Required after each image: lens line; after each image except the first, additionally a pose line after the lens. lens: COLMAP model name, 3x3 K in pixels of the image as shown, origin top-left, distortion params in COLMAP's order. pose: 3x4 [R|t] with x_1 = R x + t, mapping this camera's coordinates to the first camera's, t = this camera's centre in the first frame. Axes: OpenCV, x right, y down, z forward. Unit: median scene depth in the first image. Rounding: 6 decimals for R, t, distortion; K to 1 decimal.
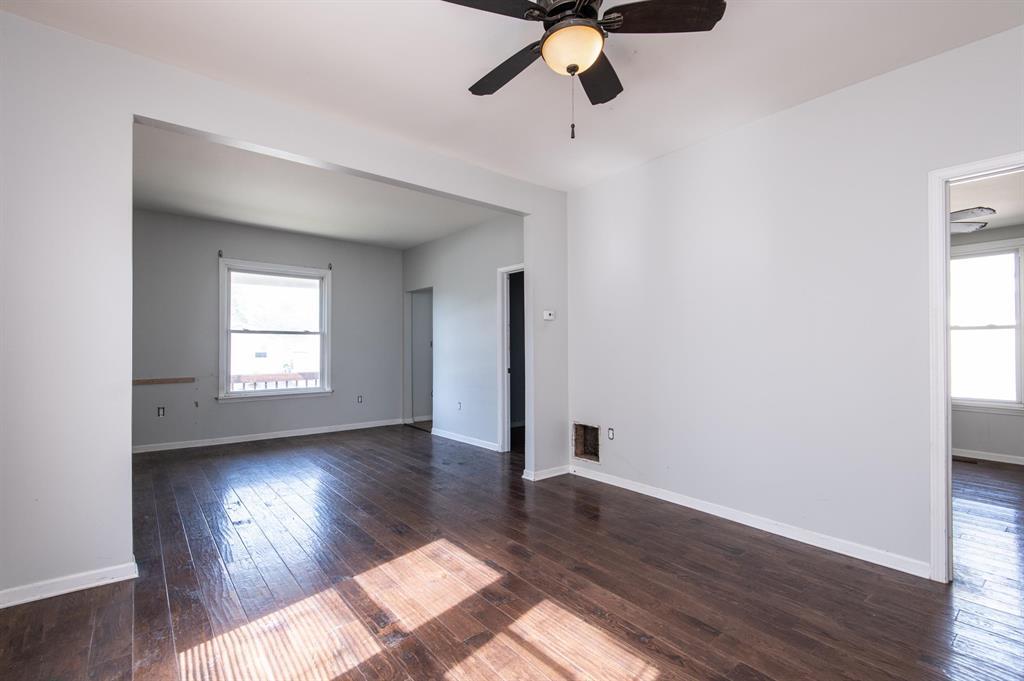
lens RADIAL K [[464.8, 0, 510.7], [0, 464.8, 342.7], [0, 0, 1]] dist [0.036984, -0.018987]
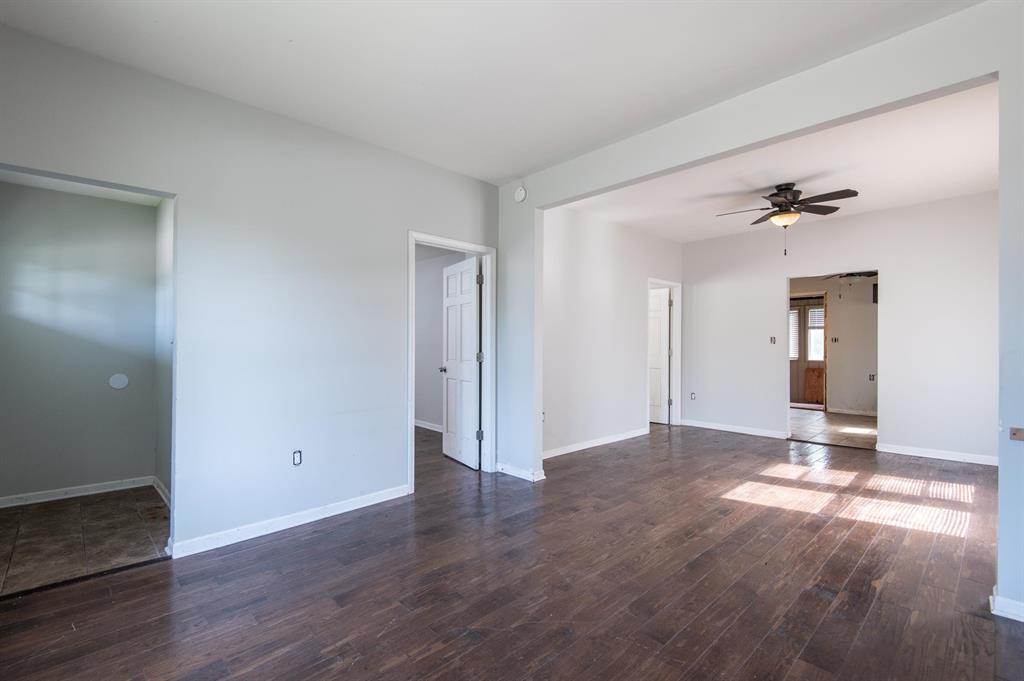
lens RADIAL K [[464.8, 0, 510.7], [0, 464.8, 342.7], [0, 0, 1]] dist [0.036984, -0.018987]
pose [[-0.086334, -0.000135, 0.996266, -1.561947], [-0.008133, 0.999967, -0.000569, 0.009795], [-0.996233, -0.008151, -0.086332, 1.928911]]
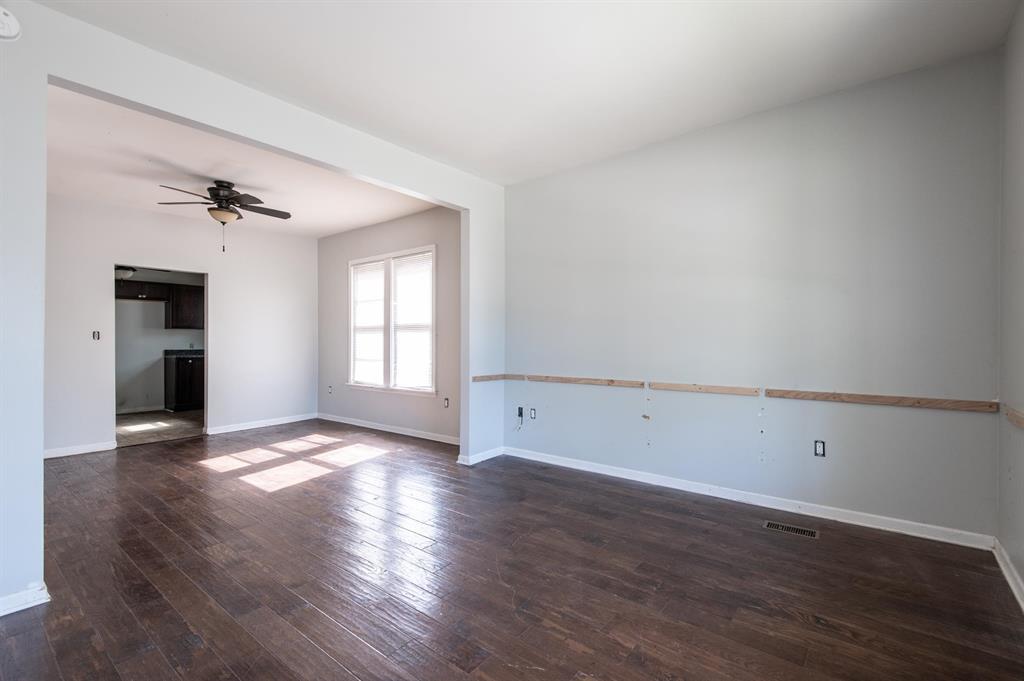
lens RADIAL K [[464.8, 0, 510.7], [0, 464.8, 342.7], [0, 0, 1]] dist [0.036984, -0.018987]
pose [[-0.973799, 0.002240, -0.227399, -0.557847], [0.003269, 0.999986, -0.004149, 0.030020], [0.227387, -0.004784, -0.973793, 2.734870]]
